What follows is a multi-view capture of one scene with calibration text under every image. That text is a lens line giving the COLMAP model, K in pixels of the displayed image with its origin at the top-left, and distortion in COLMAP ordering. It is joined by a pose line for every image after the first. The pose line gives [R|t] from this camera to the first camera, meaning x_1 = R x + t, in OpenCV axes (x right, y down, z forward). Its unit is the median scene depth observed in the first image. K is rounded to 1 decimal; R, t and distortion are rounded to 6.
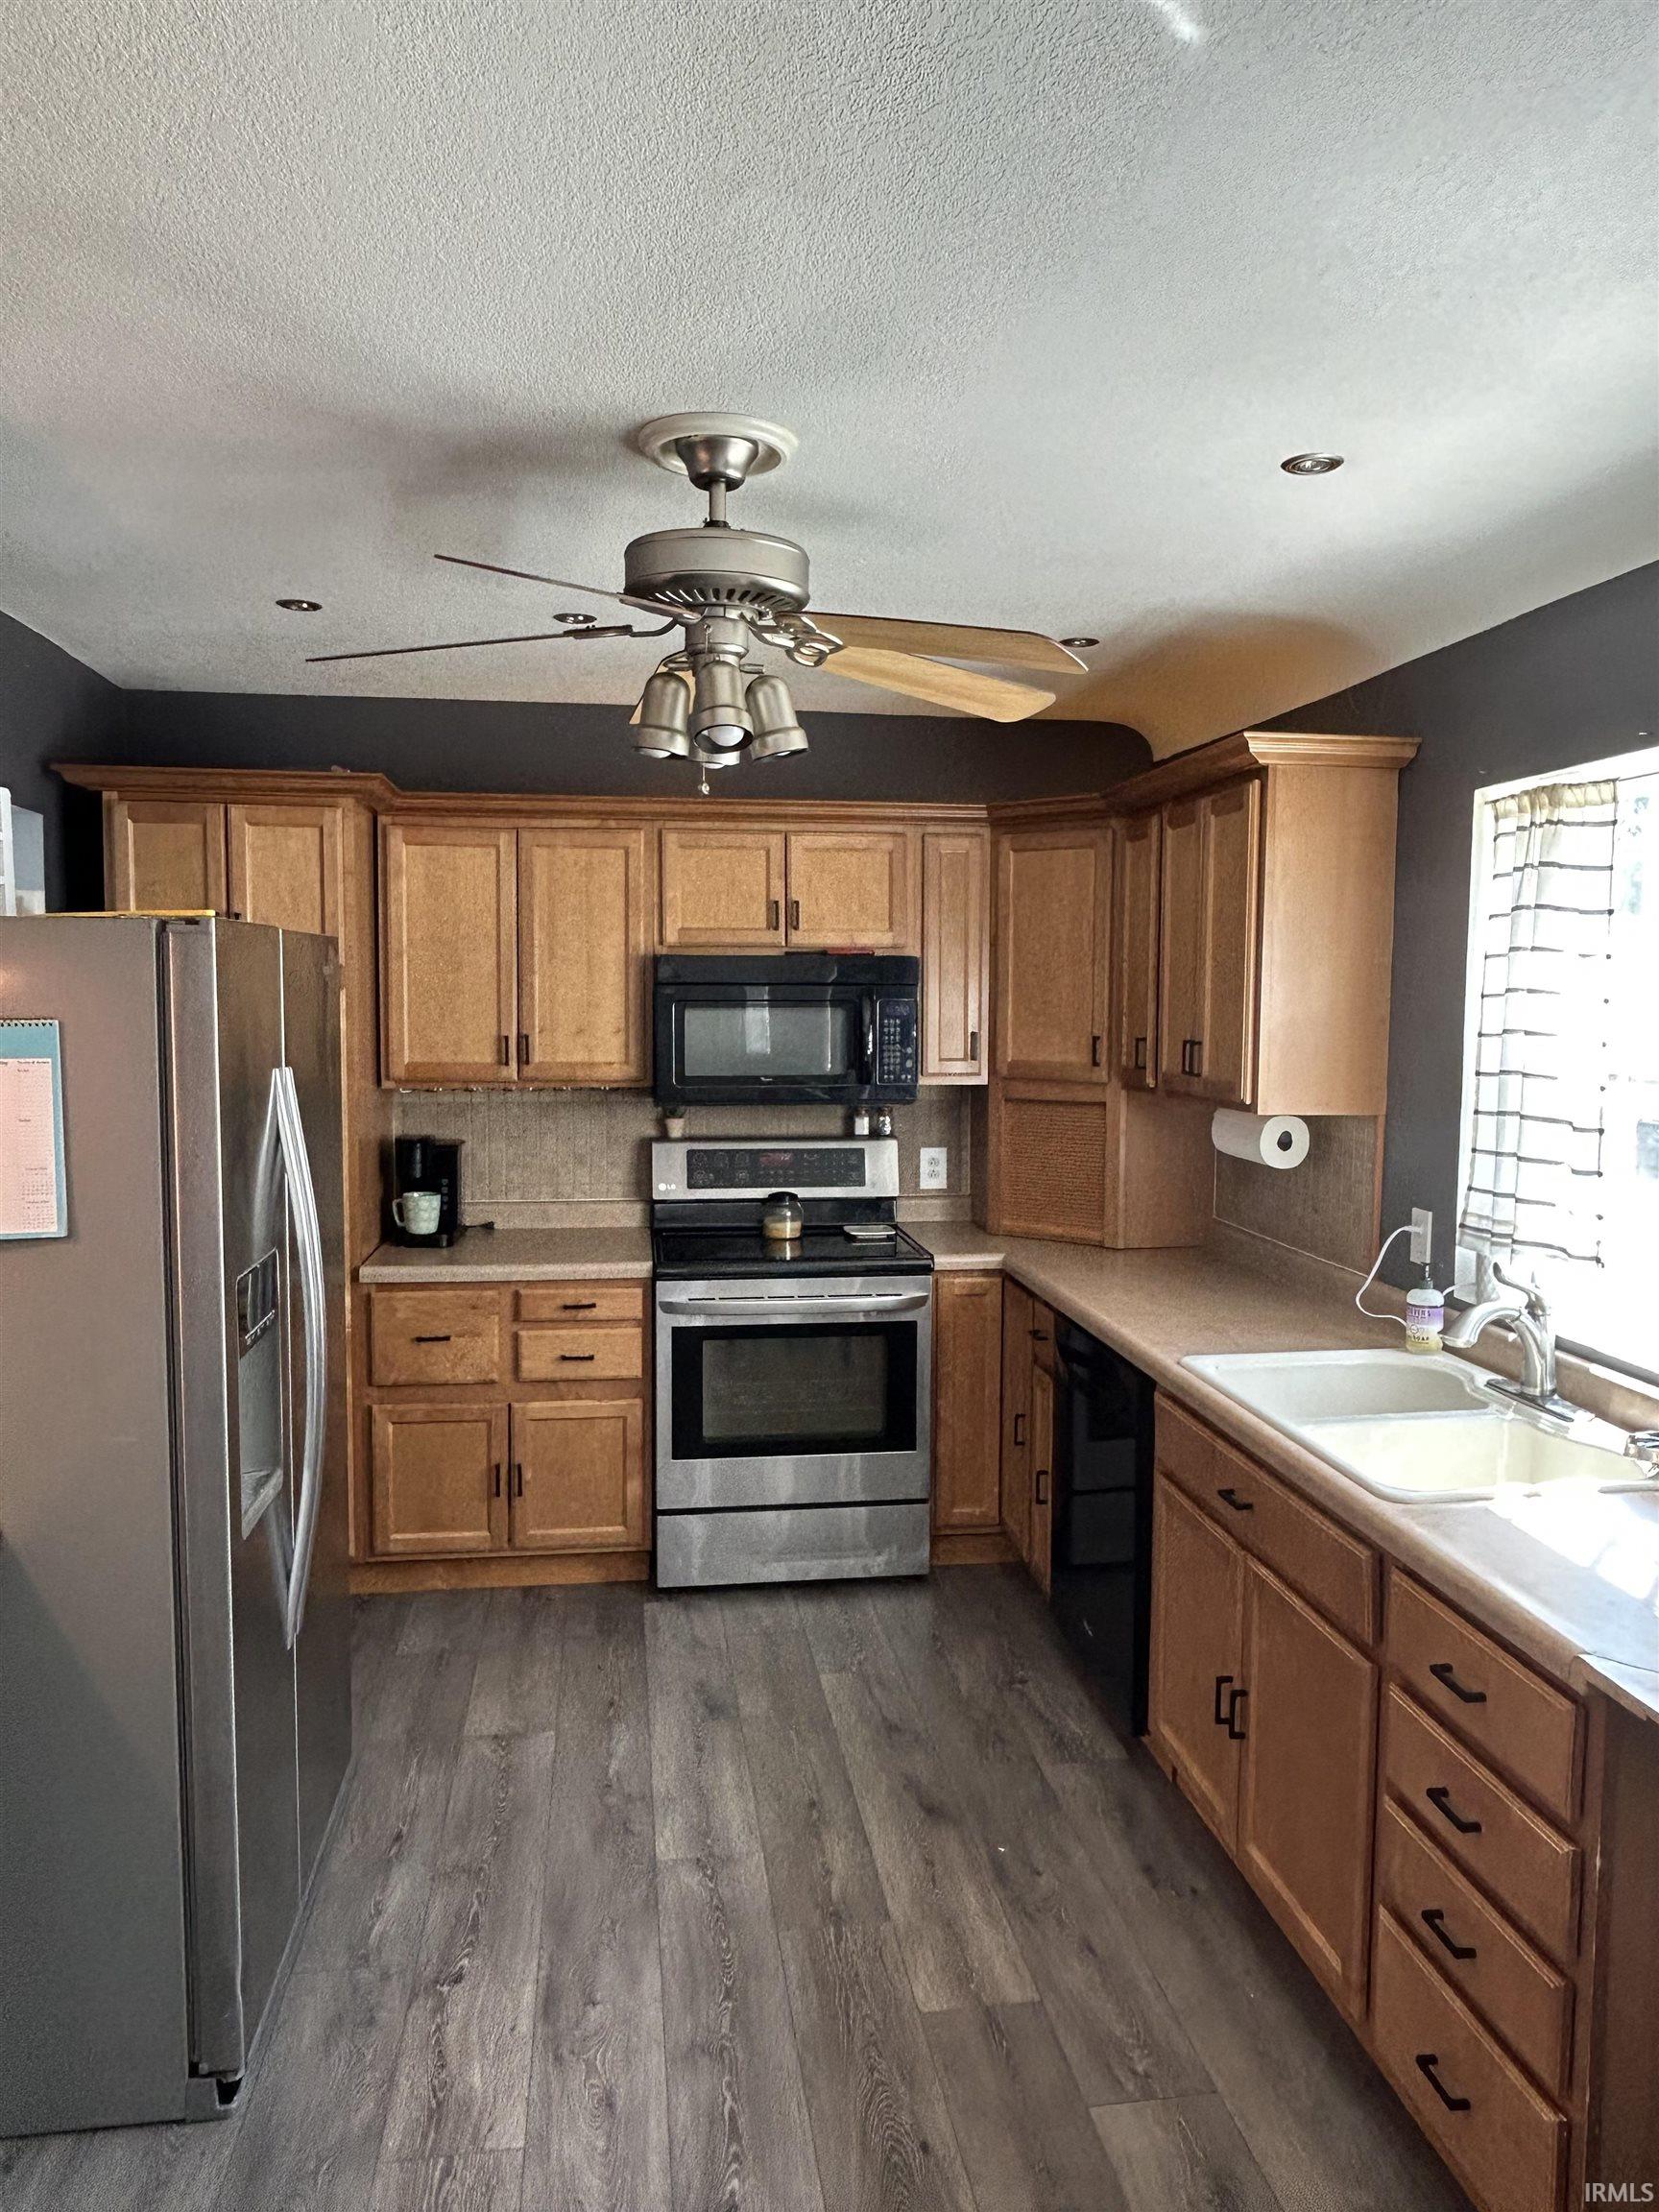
lens RADIAL K [[1499.3, 0, 831.3], [0, 1499.3, 1103.9], [0, 0, 1]] dist [-0.005591, -0.000457]
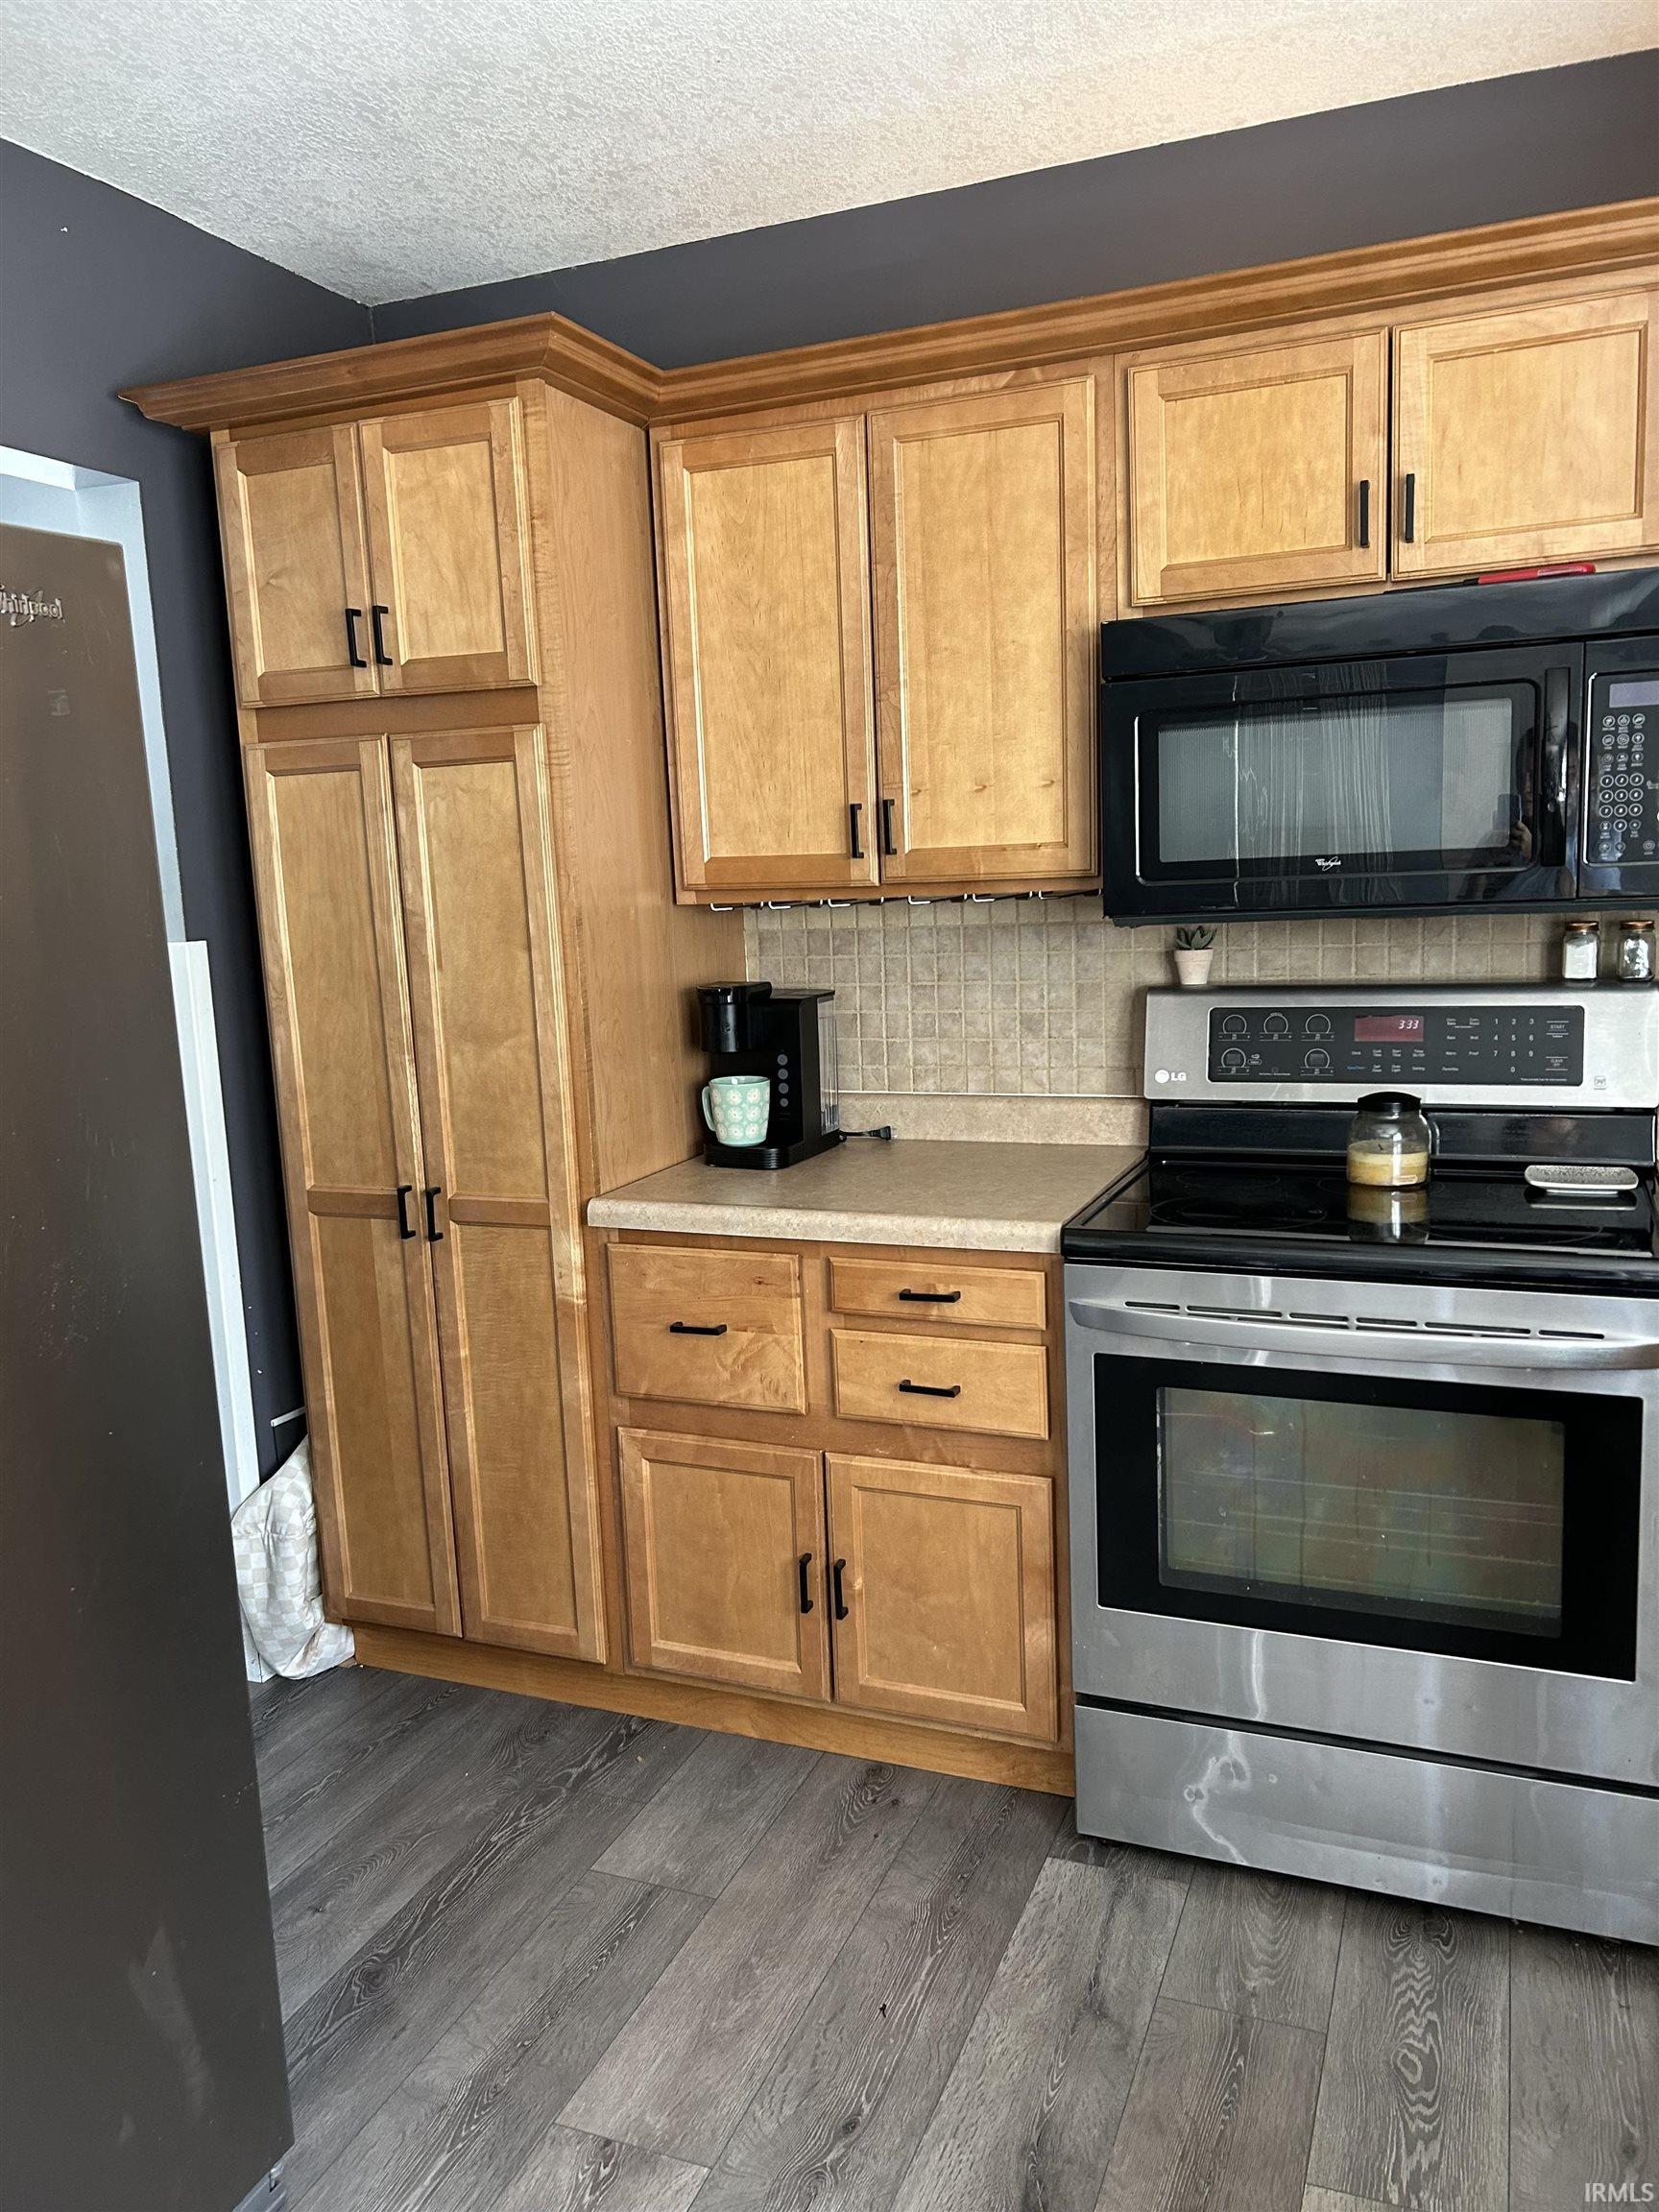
lens RADIAL K [[1651.6, 0, 815.3], [0, 1651.6, 1116.5], [0, 0, 1]] dist [0.043907, -0.044326]
pose [[0.861359, 0.037835, -0.506586, 0.089450], [0.008024, 0.996085, 0.088037, 0.017071], [0.507934, -0.079896, 0.857683, 0.450872]]
